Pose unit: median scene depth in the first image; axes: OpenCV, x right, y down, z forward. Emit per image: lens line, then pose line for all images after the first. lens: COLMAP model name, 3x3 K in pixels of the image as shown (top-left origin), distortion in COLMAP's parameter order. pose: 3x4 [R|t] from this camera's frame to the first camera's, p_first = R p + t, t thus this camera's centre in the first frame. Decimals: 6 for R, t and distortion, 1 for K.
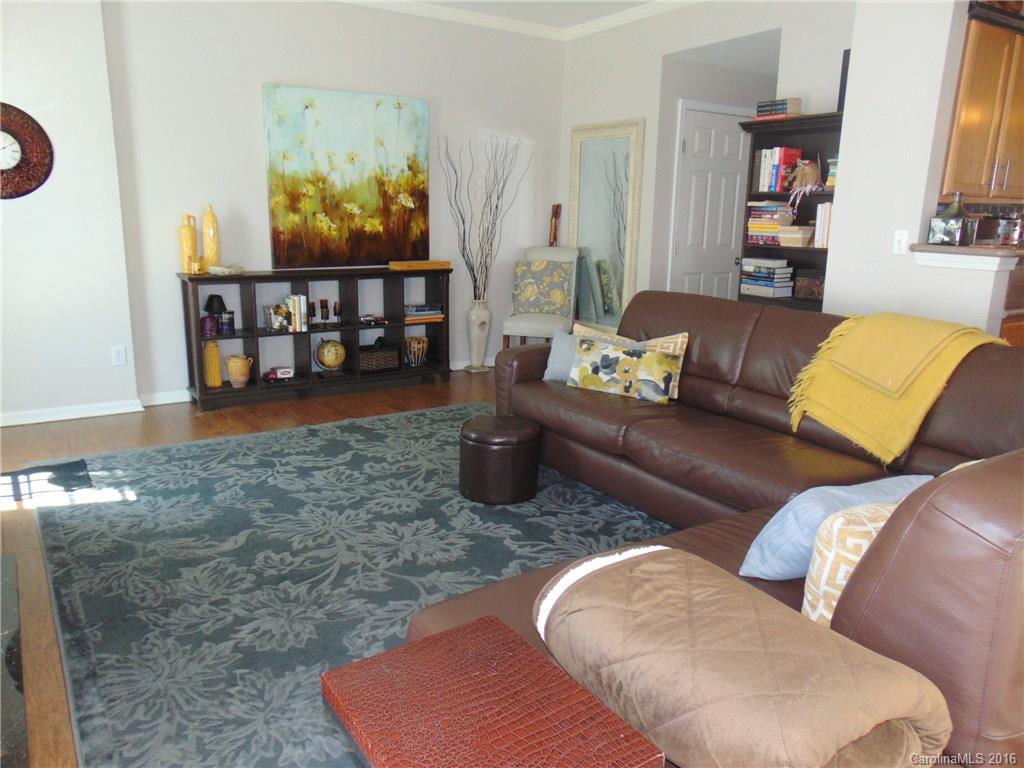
lens RADIAL K [[746.0, 0, 512.0], [0, 746.0, 384.0], [0, 0, 1]] dist [-0.044275, -0.000081]
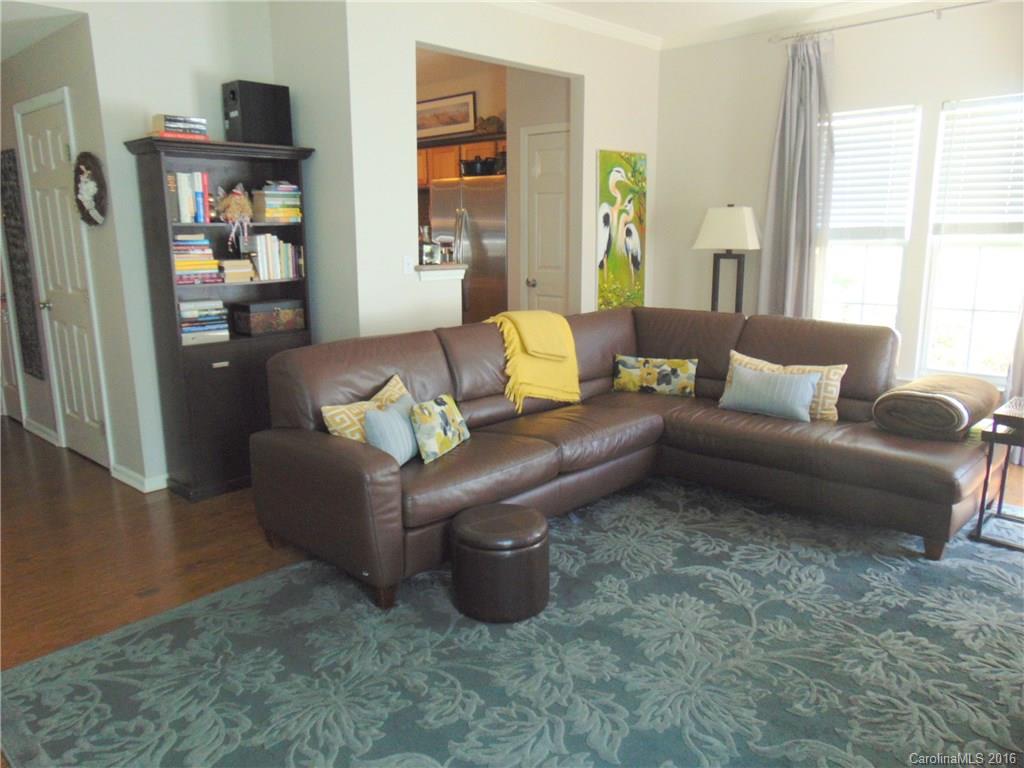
lens RADIAL K [[789.5, 0, 512.0], [0, 789.5, 384.0], [0, 0, 1]] dist [0.003680, 0.004381]
pose [[-0.231726, -0.183723, 0.955274, -0.877516], [0.238505, 0.941300, 0.238891, -0.302442], [-0.943090, 0.283195, -0.174305, 1.215507]]
